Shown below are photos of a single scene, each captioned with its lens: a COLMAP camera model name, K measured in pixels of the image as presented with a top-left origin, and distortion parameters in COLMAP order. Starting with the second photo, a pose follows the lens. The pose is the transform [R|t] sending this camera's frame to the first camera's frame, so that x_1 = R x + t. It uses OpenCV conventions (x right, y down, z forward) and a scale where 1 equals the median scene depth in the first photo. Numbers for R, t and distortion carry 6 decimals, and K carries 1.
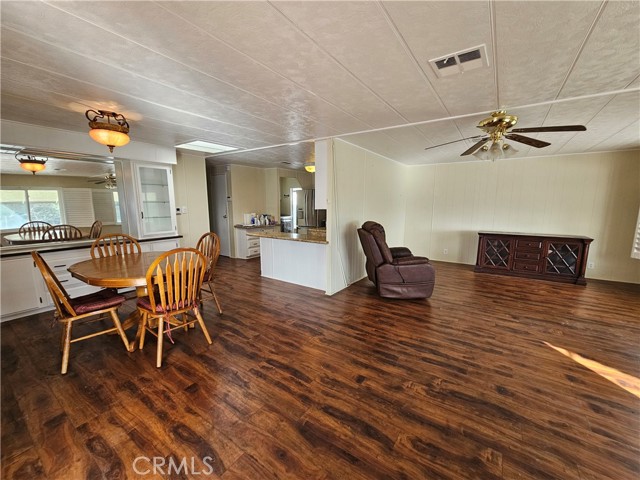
lens RADIAL K [[259.6, 0, 320.8], [0, 259.6, 241.1], [0, 0, 1]] dist [0.001321, 0.000383]
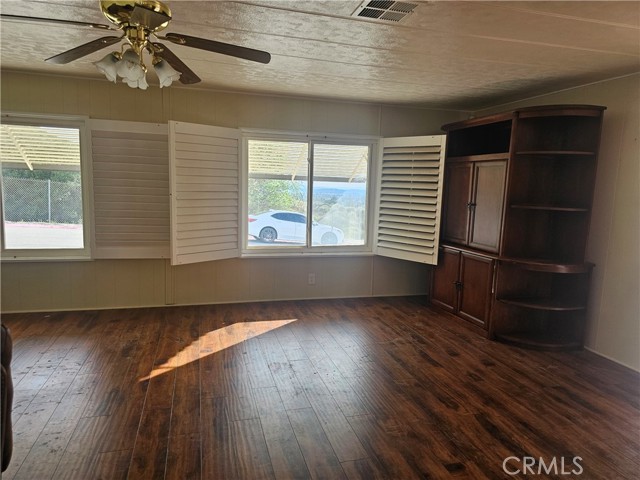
lens RADIAL K [[423.9, 0, 316.3], [0, 423.9, 237.9], [0, 0, 1]] dist [0.027278, -0.003018]
pose [[-0.754441, -0.111715, 0.646791, -0.128040], [0.064775, 0.967927, 0.242738, -0.172618], [-0.653164, 0.225027, -0.723008, 1.194927]]
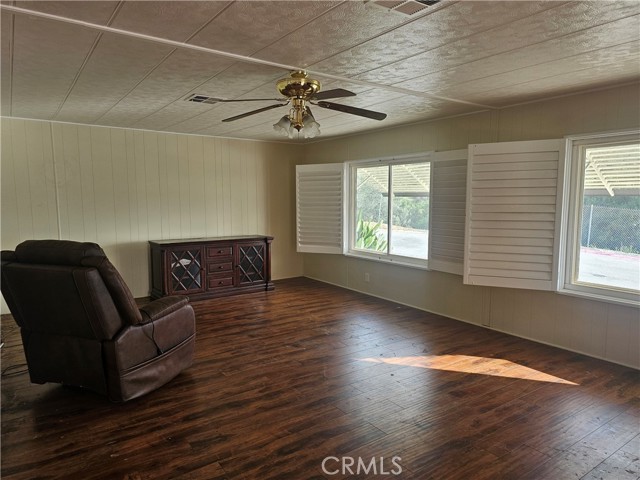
lens RADIAL K [[423.9, 0, 316.9], [0, 423.9, 237.8], [0, 0, 1]] dist [0.027278, -0.003018]
pose [[0.359865, -0.089141, 0.928736, -0.366973], [0.137883, 0.989576, 0.041554, -0.063019], [-0.922760, 0.113103, 0.368405, 0.458641]]
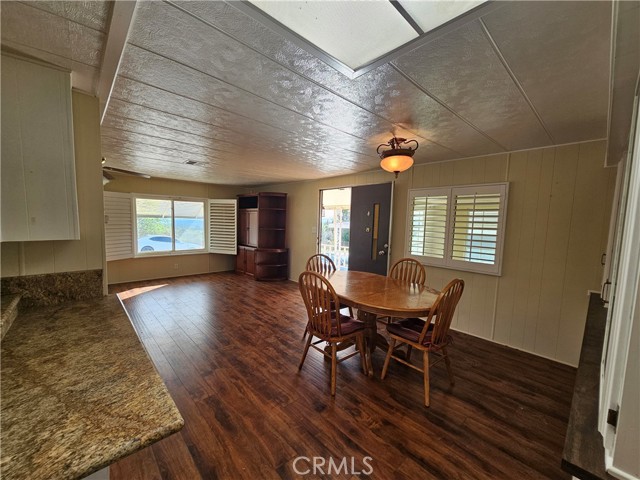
lens RADIAL K [[259.6, 0, 317.4], [0, 259.6, 241.5], [0, 0, 1]] dist [0.001321, 0.000383]
pose [[-0.970999, -0.049428, 0.233918, -0.610713], [0.005289, 0.973715, 0.227708, -0.271406], [-0.239025, 0.222341, -0.945215, 1.671384]]
